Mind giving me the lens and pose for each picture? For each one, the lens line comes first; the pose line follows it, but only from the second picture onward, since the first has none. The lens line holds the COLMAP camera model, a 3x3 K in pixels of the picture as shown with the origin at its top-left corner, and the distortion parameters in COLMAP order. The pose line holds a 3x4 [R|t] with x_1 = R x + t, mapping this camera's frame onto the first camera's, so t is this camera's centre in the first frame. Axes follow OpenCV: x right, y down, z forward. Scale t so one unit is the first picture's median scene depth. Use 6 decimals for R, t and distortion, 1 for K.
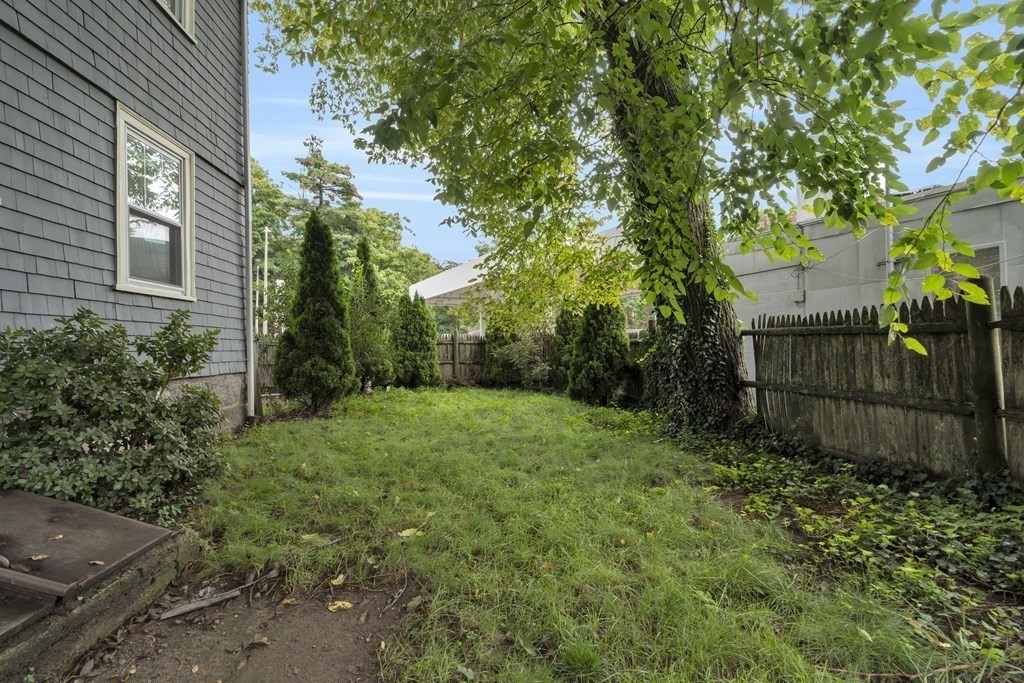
lens RADIAL K [[465.2, 0, 512.3], [0, 465.2, 343.8], [0, 0, 1]] dist [-0.004010, 0.000366]
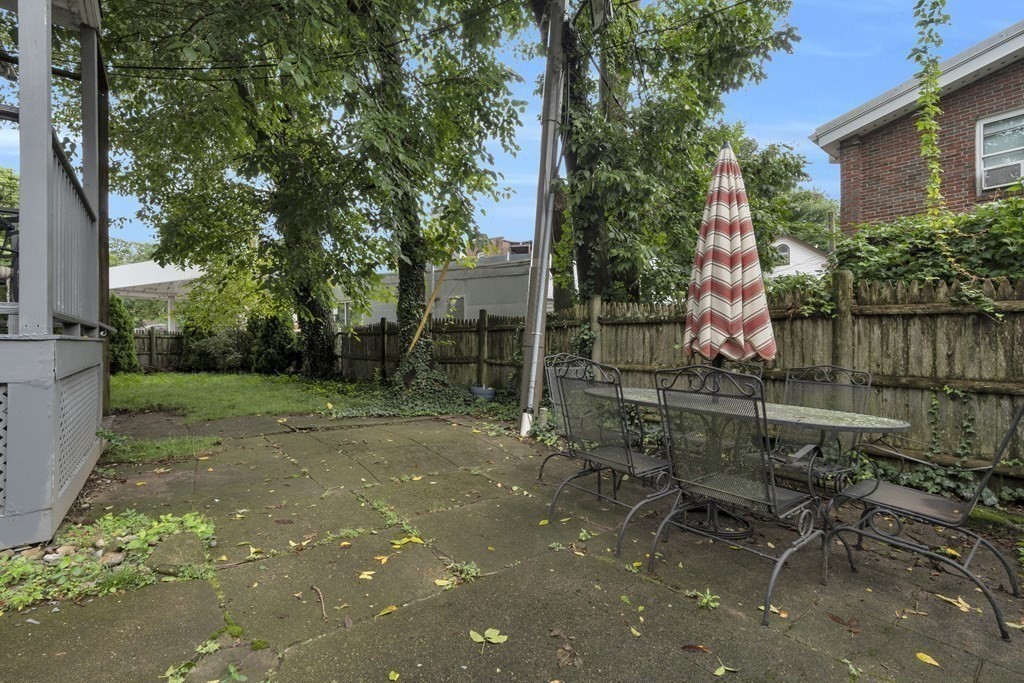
lens RADIAL K [[465.2, 0, 517.2], [0, 465.2, 342.8], [0, 0, 1]] dist [-0.004010, 0.000366]
pose [[0.828020, 0.004682, 0.560679, -0.014251], [-0.007274, 0.999971, 0.002392, 0.003578], [-0.560651, -0.006059, 0.828030, -0.582557]]
